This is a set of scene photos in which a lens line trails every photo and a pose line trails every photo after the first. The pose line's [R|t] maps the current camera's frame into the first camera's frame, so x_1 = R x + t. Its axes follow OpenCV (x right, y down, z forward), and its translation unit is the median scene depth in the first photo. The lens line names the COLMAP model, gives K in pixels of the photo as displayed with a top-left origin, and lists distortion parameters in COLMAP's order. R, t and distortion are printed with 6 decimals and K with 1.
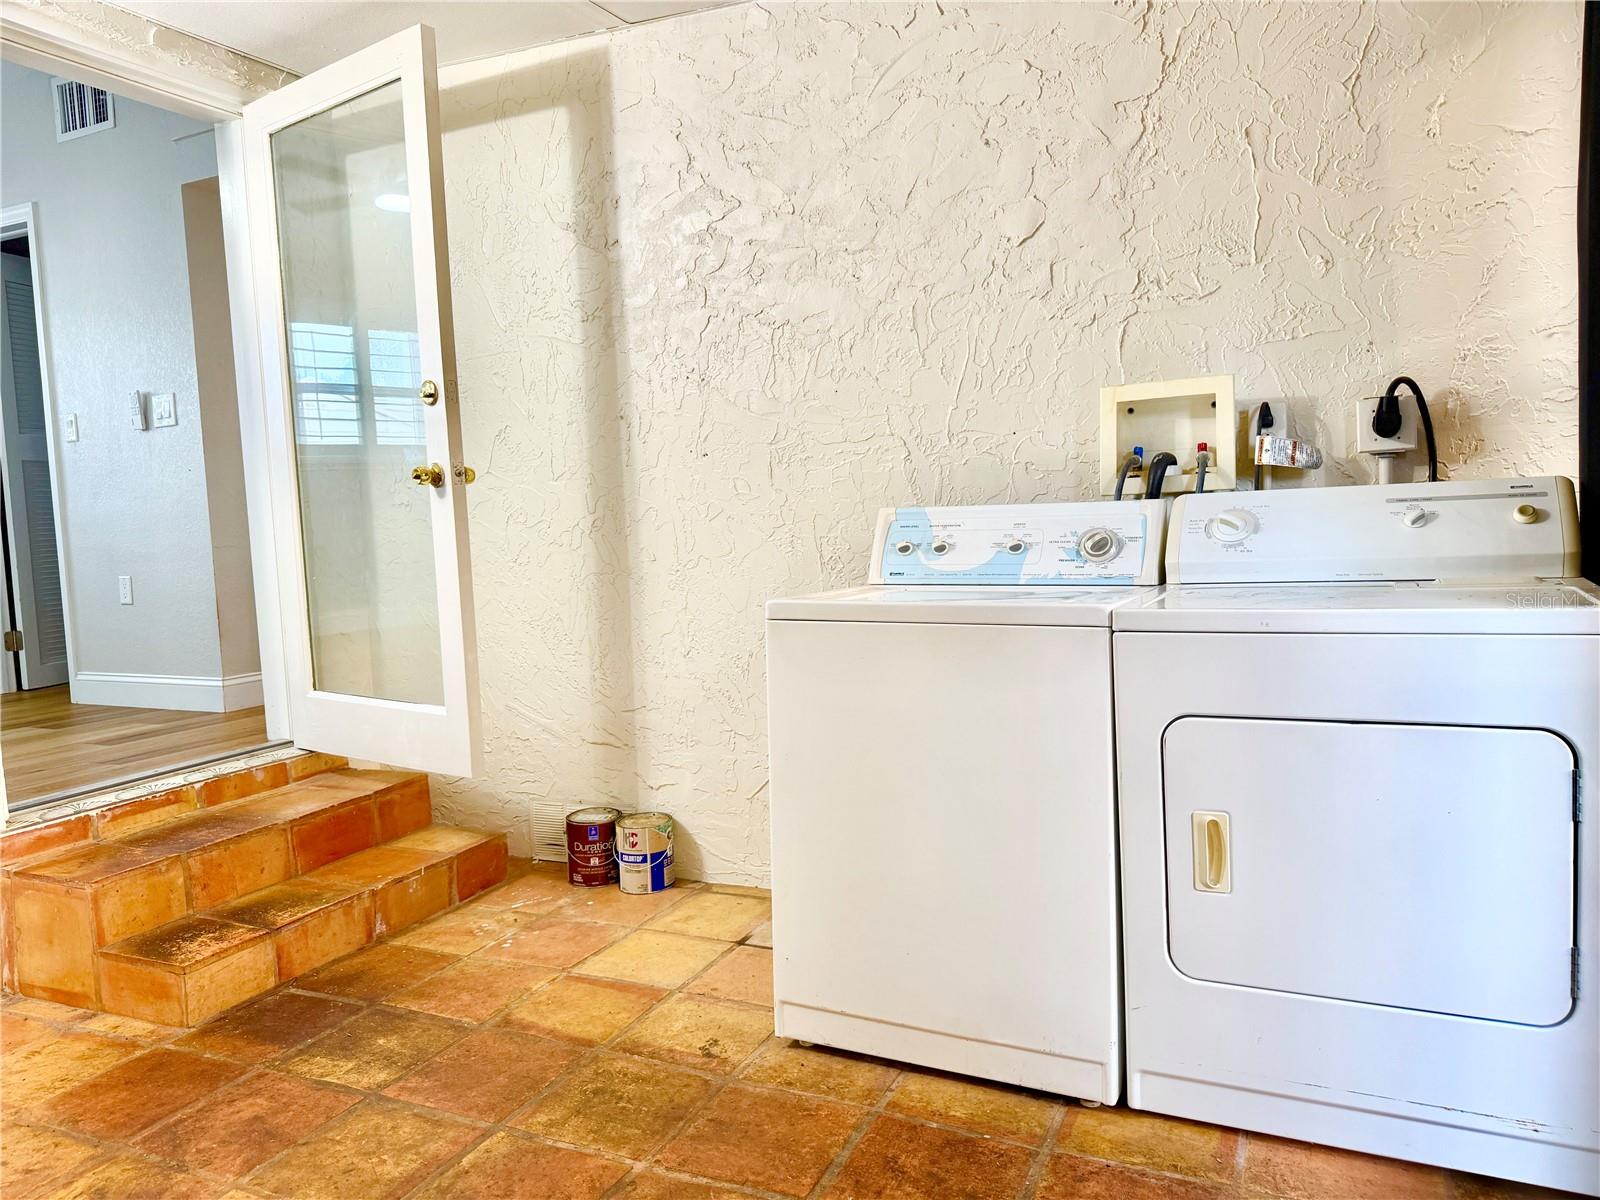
lens RADIAL K [[1159.1, 0, 769.1], [0, 1159.1, 605.9], [0, 0, 1]] dist [0.046038, -0.065347]
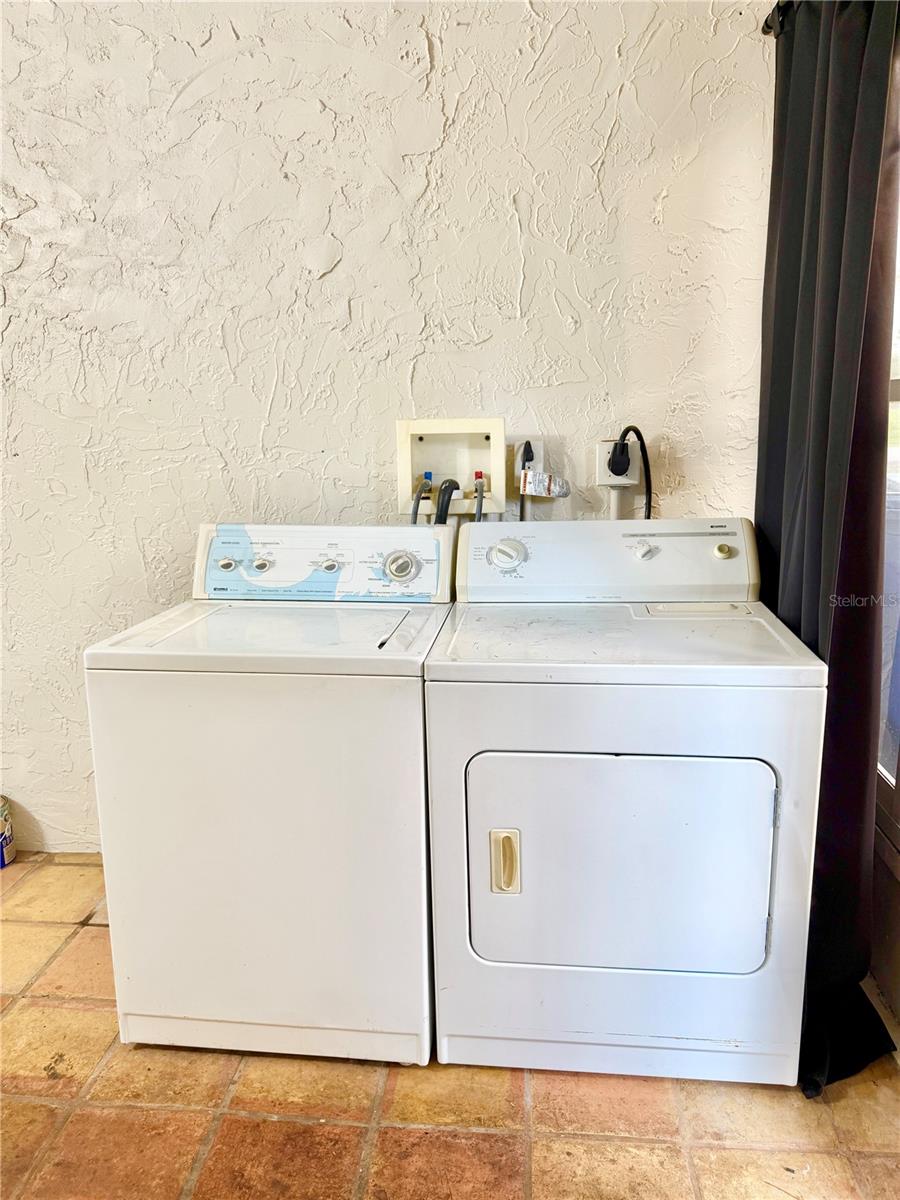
lens RADIAL K [[869.3, 0, 450.0], [0, 869.3, 600.0], [0, 0, 1]] dist [0.046038, -0.065347]
pose [[0.932115, -0.056518, 0.357725, 0.018897], [0.010901, 0.991679, 0.128275, -0.113132], [-0.361998, -0.115668, 0.924975, 0.163689]]
